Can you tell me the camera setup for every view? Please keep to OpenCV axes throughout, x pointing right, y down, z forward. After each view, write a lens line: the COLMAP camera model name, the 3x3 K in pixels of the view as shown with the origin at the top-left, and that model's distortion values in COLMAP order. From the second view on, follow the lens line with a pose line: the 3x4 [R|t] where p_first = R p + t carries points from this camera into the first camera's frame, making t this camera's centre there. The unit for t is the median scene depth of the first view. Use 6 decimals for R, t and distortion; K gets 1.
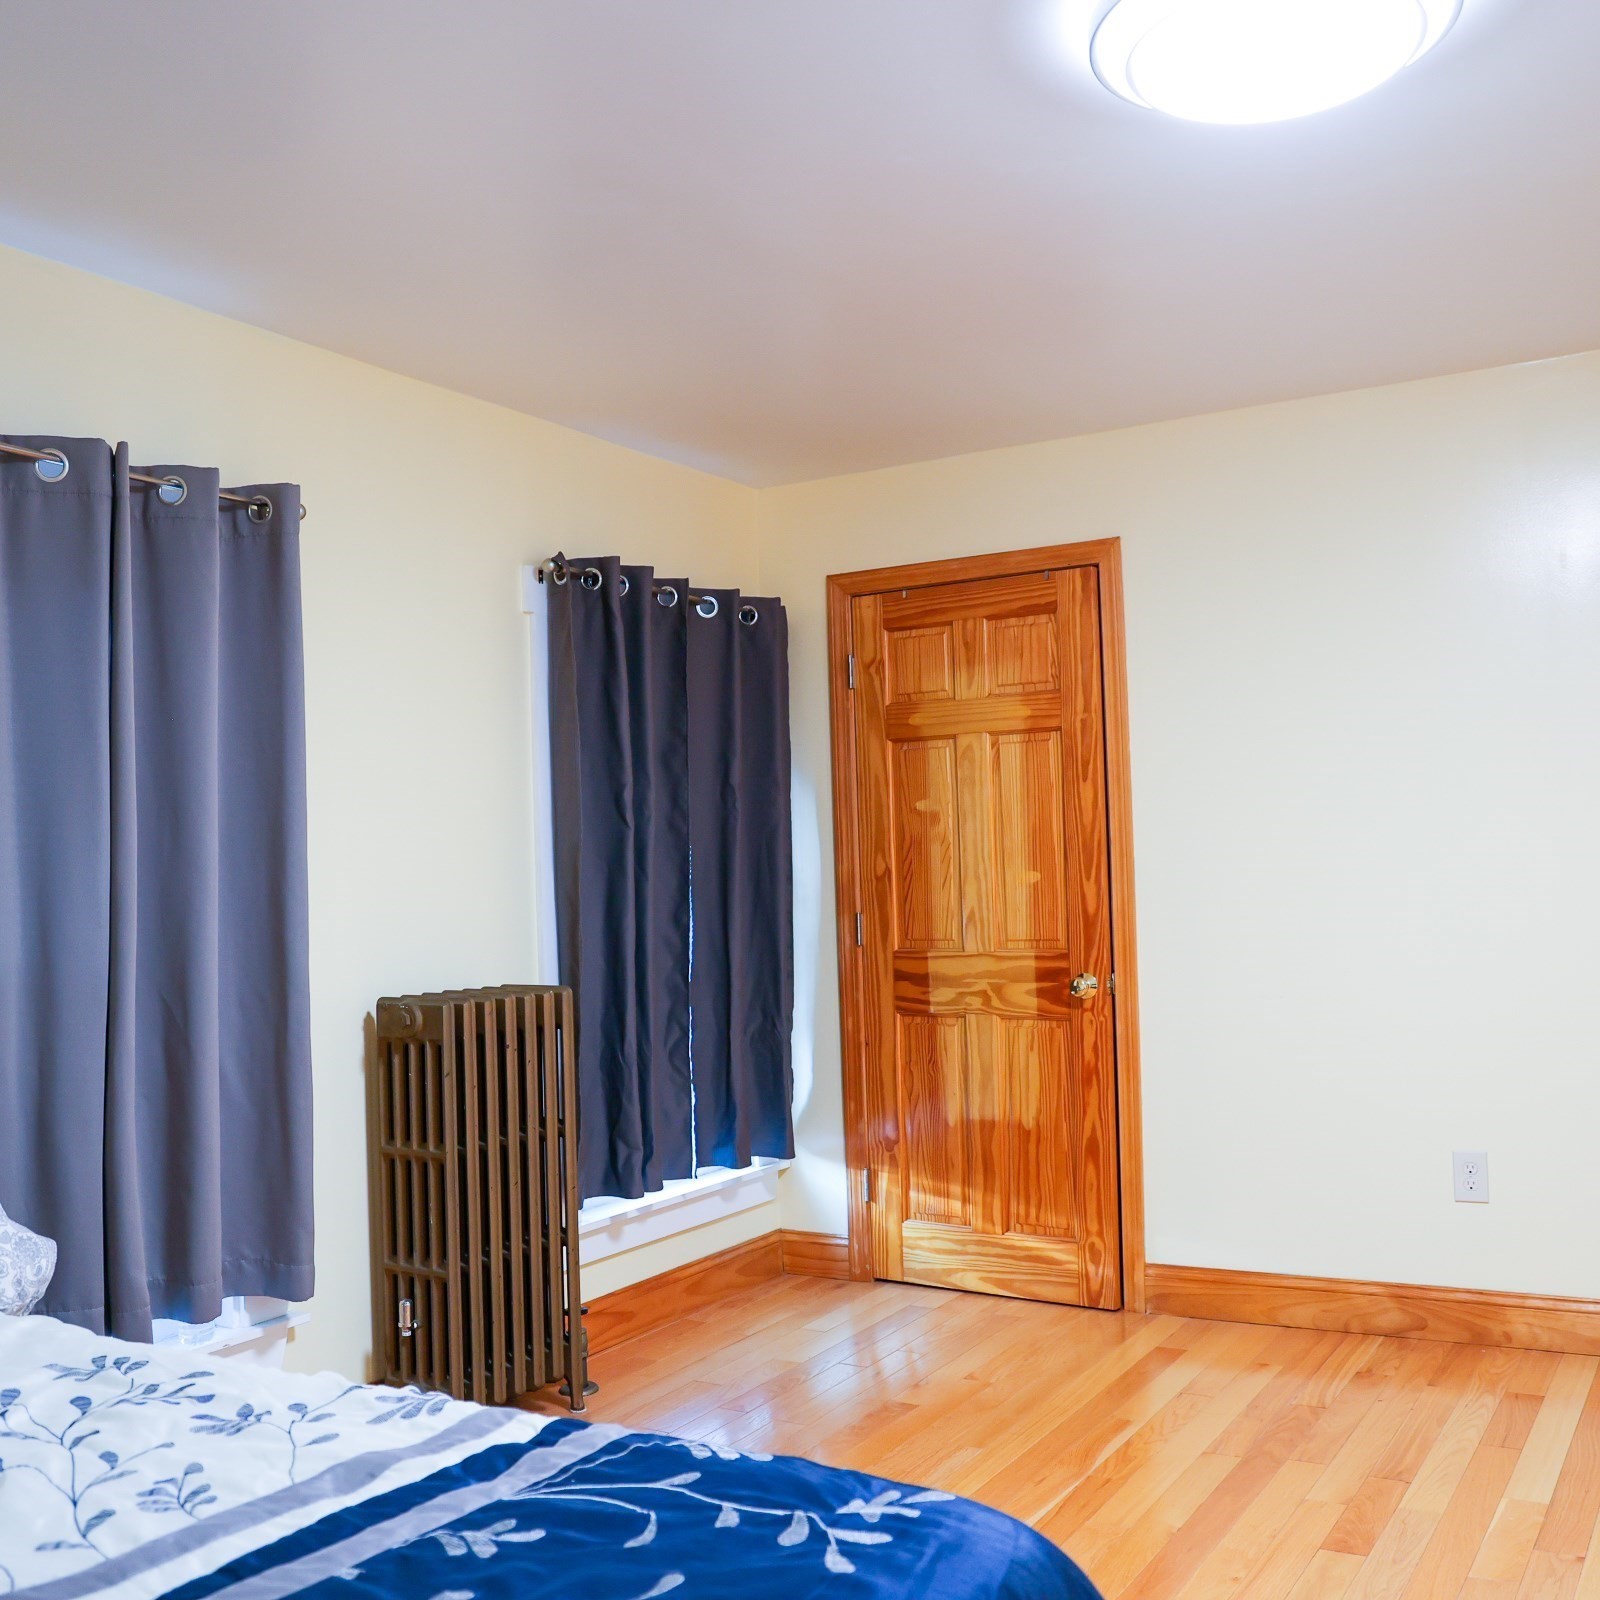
lens RADIAL K [[1651.7, 0, 803.9], [0, 1651.7, 806.8], [0, 0, 1]] dist [-0.098029, 0.078291]
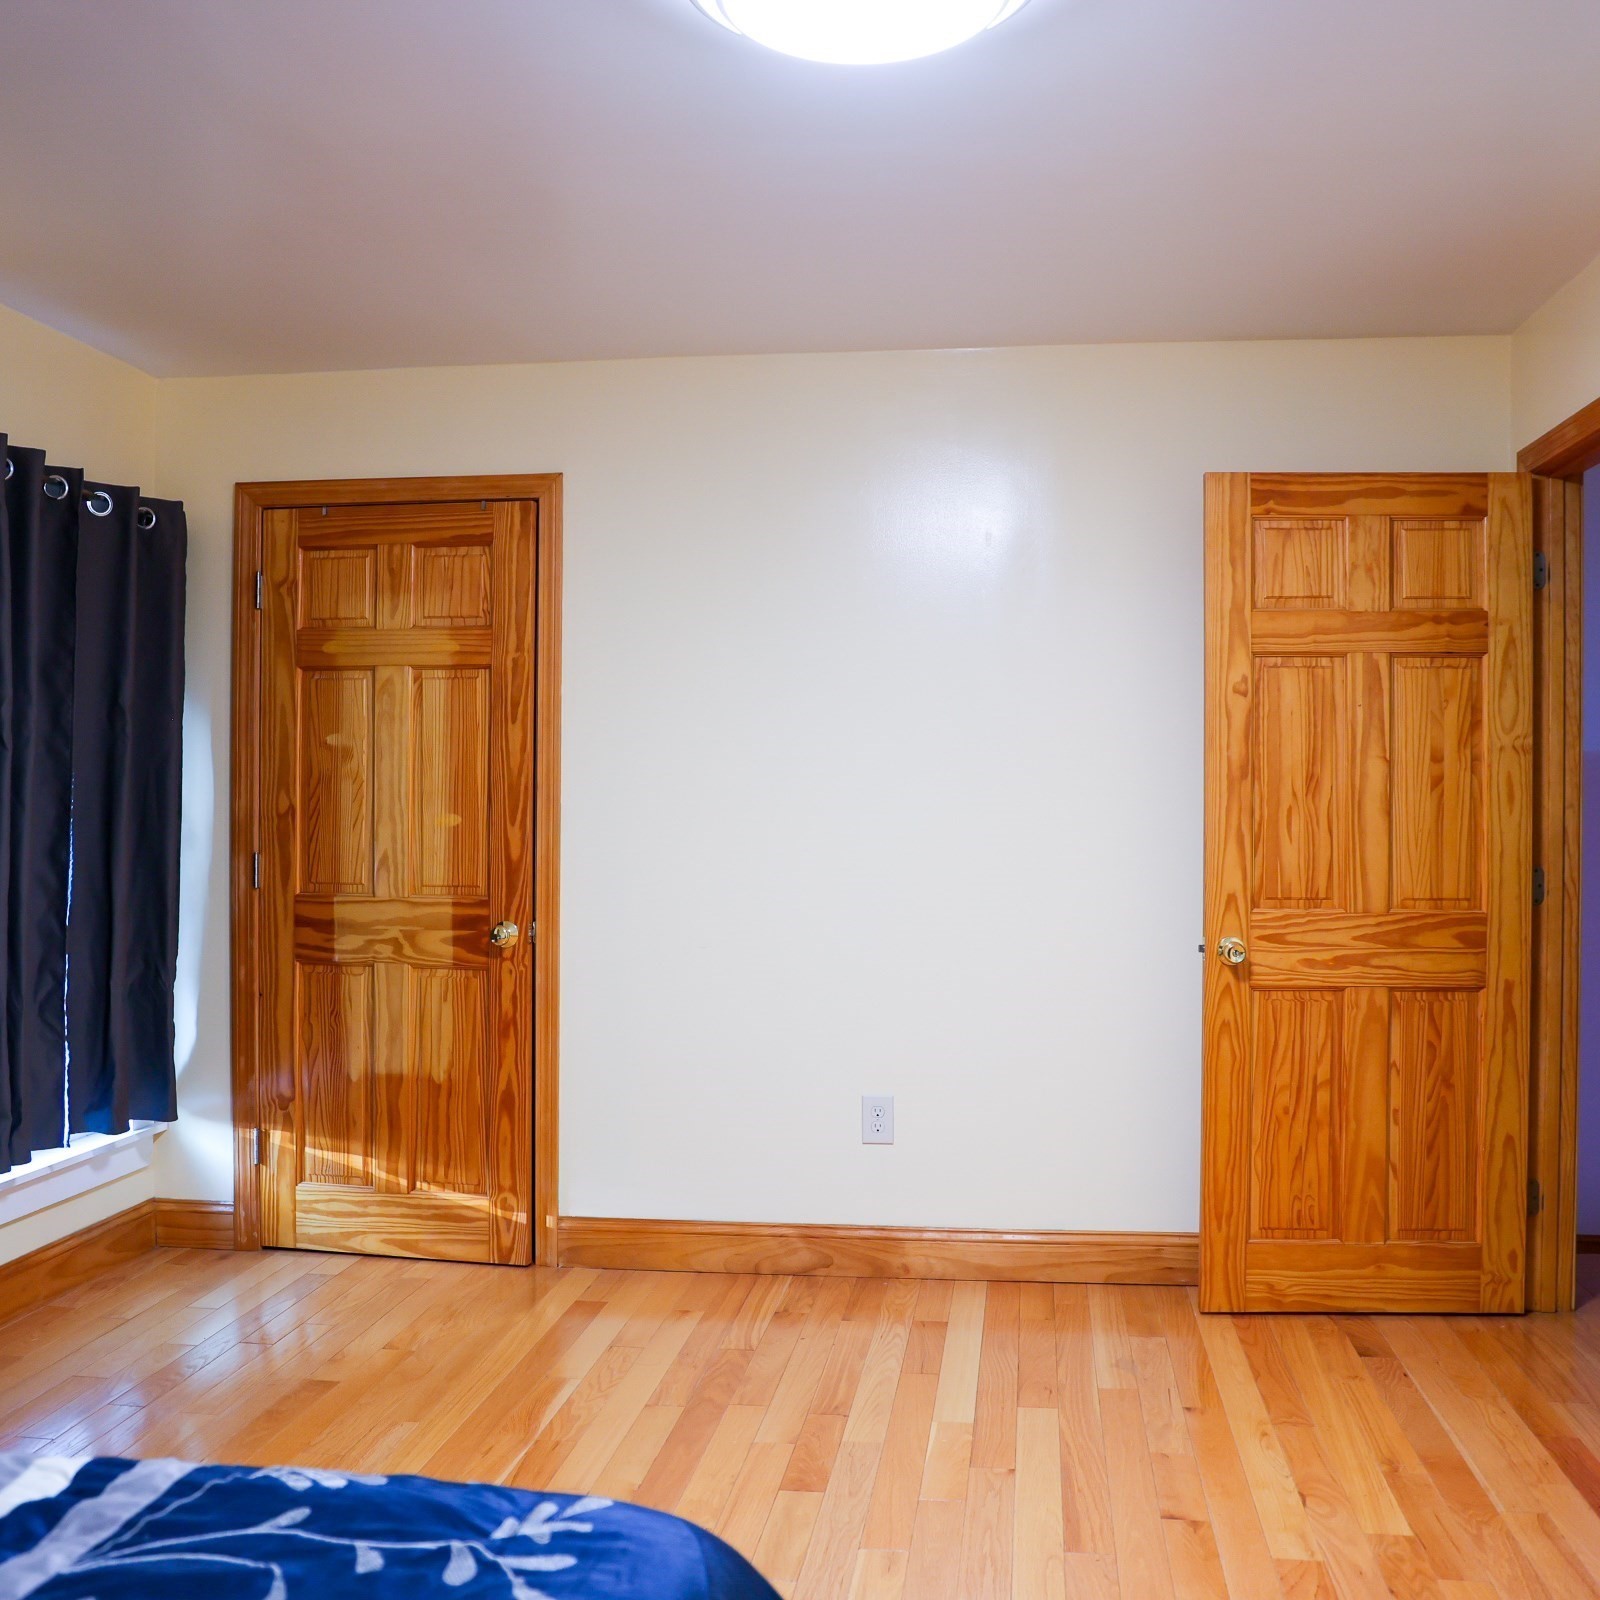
lens RADIAL K [[1651.7, 0, 803.9], [0, 1651.7, 806.8], [0, 0, 1]] dist [-0.098029, 0.078291]
pose [[0.915306, 0.034700, 0.401261, -0.059229], [-0.047395, 0.998639, 0.021750, 0.004588], [-0.399960, -0.038925, 0.915705, 0.046520]]
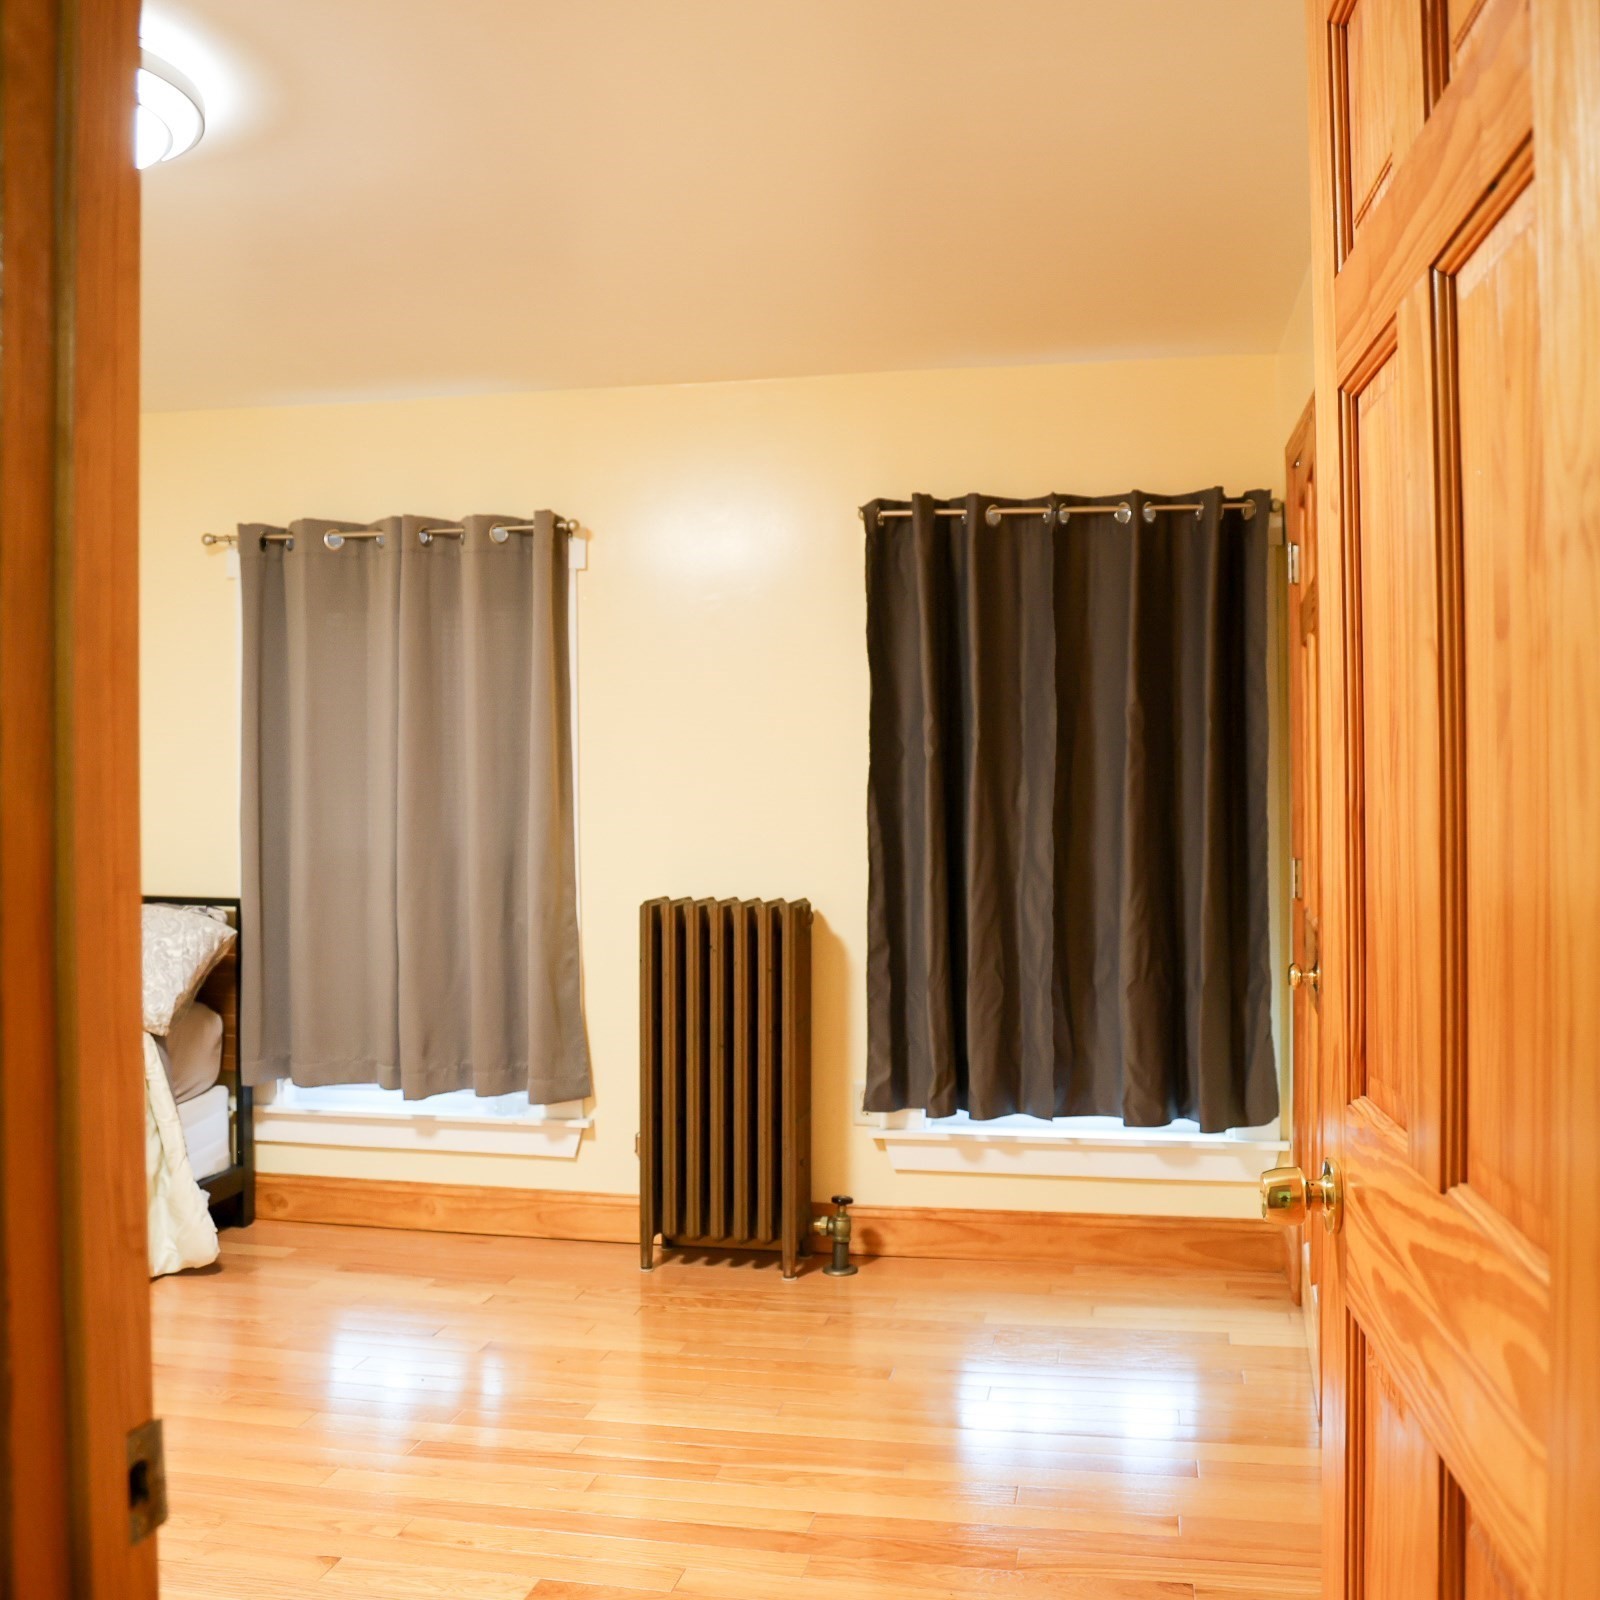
lens RADIAL K [[1651.7, 0, 803.9], [0, 1651.7, 806.8], [0, 0, 1]] dist [-0.098029, 0.078291]
pose [[0.350344, 0.041860, -0.935685, 0.775641], [0.028173, 0.998078, 0.055200, -0.014955], [0.936197, -0.045700, 0.348491, 0.537412]]
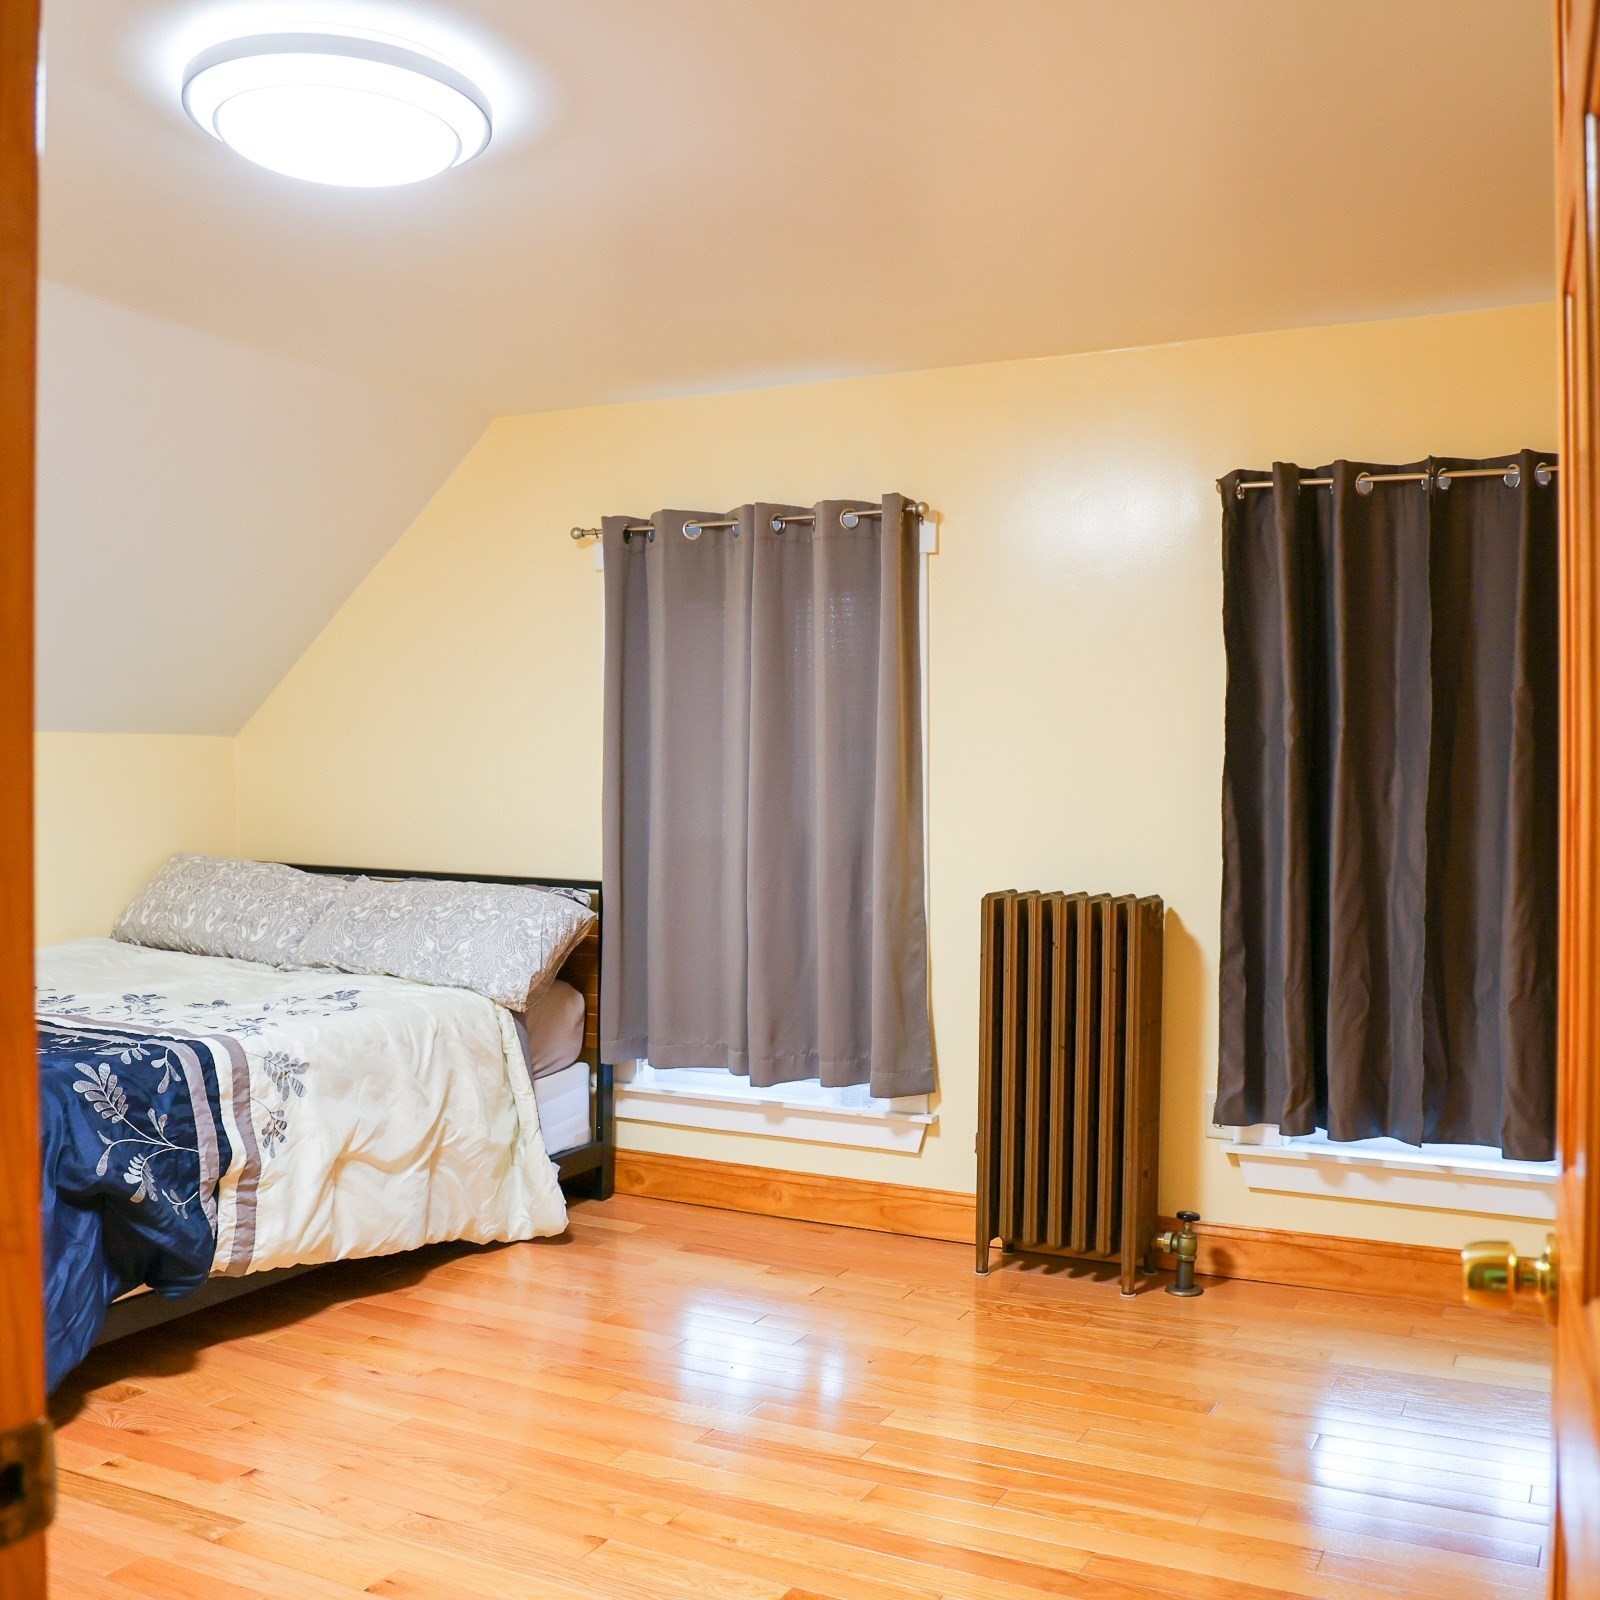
lens RADIAL K [[1651.7, 0, 803.9], [0, 1651.7, 806.8], [0, 0, 1]] dist [-0.098029, 0.078291]
pose [[0.082240, 0.051361, -0.995288, 0.761589], [0.031619, 0.998034, 0.054115, -0.012442], [0.996111, -0.035920, 0.080454, 0.609447]]
